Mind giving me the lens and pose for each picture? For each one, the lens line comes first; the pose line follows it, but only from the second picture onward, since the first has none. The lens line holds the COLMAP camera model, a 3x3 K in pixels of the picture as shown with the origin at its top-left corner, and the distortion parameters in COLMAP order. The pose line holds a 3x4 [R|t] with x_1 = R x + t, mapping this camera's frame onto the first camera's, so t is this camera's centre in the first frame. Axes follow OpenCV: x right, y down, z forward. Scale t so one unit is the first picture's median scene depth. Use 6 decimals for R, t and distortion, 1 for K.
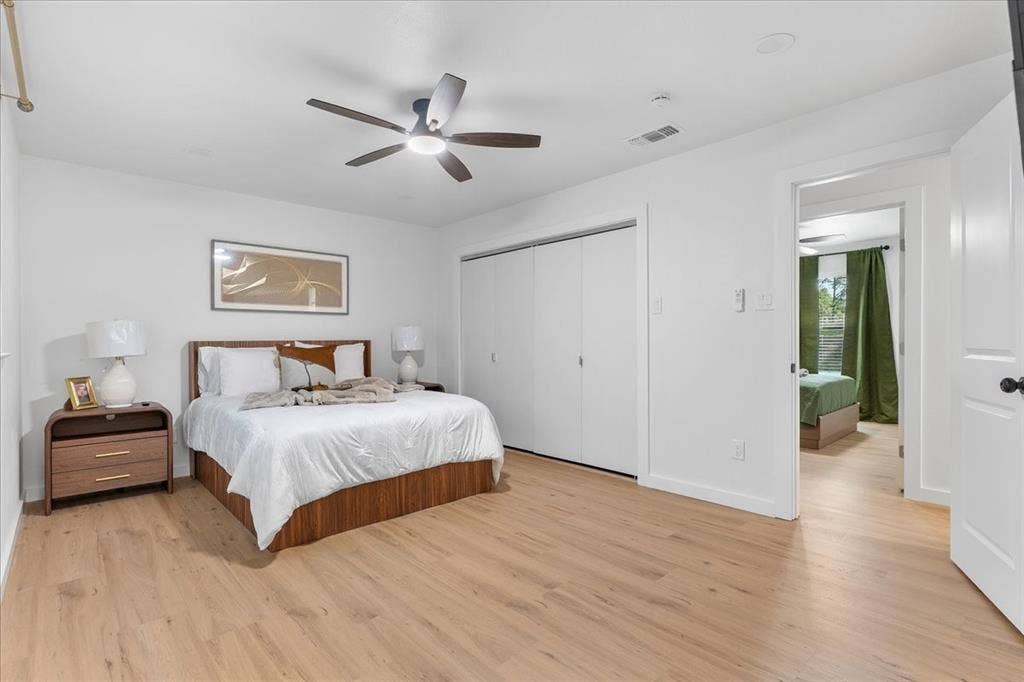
lens RADIAL K [[487.0, 0, 513.3], [0, 487.0, 336.8], [0, 0, 1]] dist [0.001170, 0.000478]
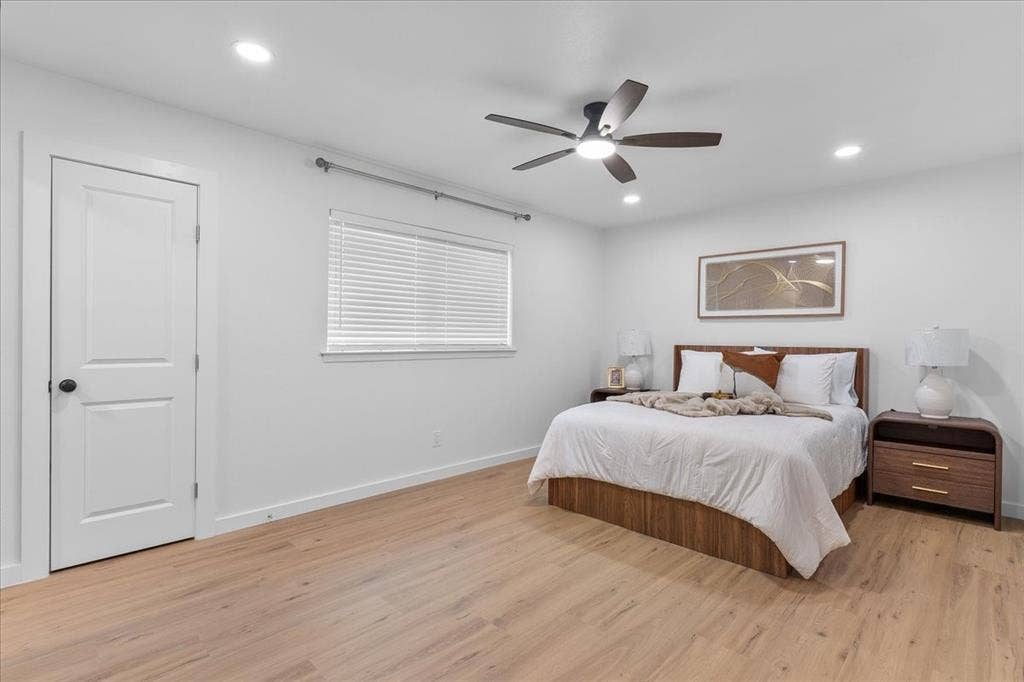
lens RADIAL K [[487.0, 0, 513.3], [0, 487.0, 336.8], [0, 0, 1]] dist [0.001170, 0.000478]
pose [[0.046634, 0.001259, -0.998911, 0.674235], [-0.007282, 0.999973, 0.000921, -0.012406], [0.998886, 0.007231, 0.046642, 0.677139]]
